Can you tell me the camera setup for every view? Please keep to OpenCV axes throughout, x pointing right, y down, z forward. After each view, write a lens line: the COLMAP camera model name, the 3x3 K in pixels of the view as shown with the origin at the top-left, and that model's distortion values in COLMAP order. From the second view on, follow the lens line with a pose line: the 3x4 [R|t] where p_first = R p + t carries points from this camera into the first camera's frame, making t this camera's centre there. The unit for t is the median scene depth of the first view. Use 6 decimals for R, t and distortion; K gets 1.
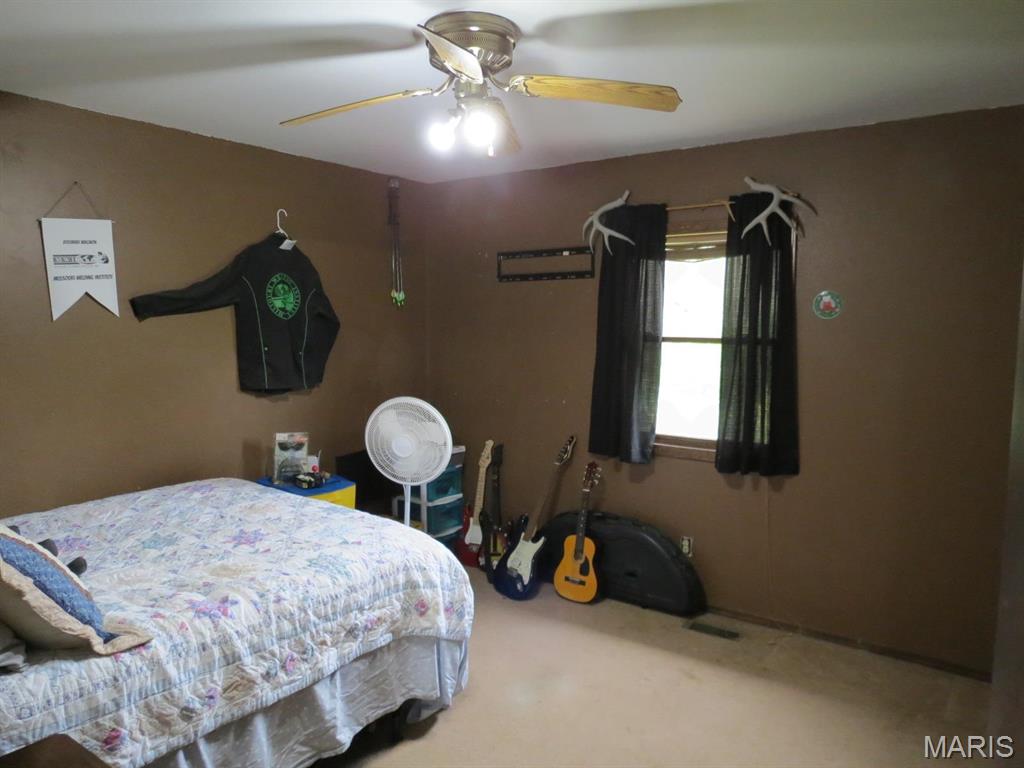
lens RADIAL K [[727.6, 0, 511.7], [0, 727.6, 382.0], [0, 0, 1]] dist [-0.002938, 0.000113]
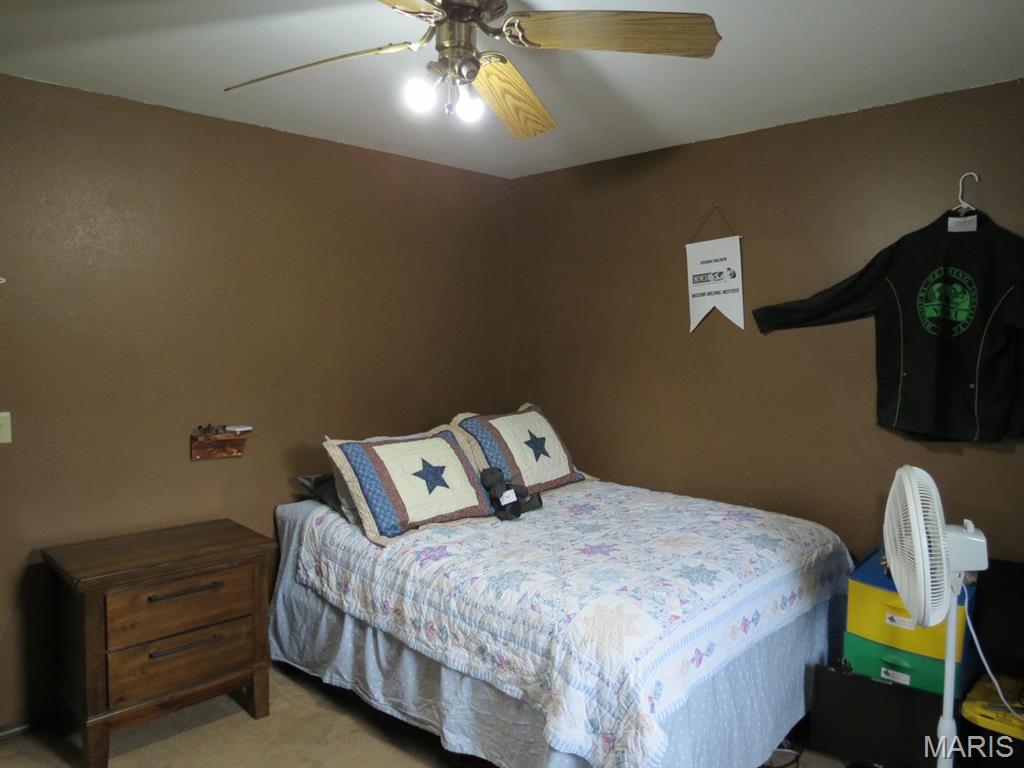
lens RADIAL K [[727.6, 0, 511.4], [0, 727.6, 385.9], [0, 0, 1]] dist [-0.002938, 0.000113]
pose [[-0.154474, 0.071110, -0.985435, 0.553987], [-0.098900, 0.991284, 0.087035, -0.073179], [0.983034, 0.110904, -0.146095, 0.901988]]
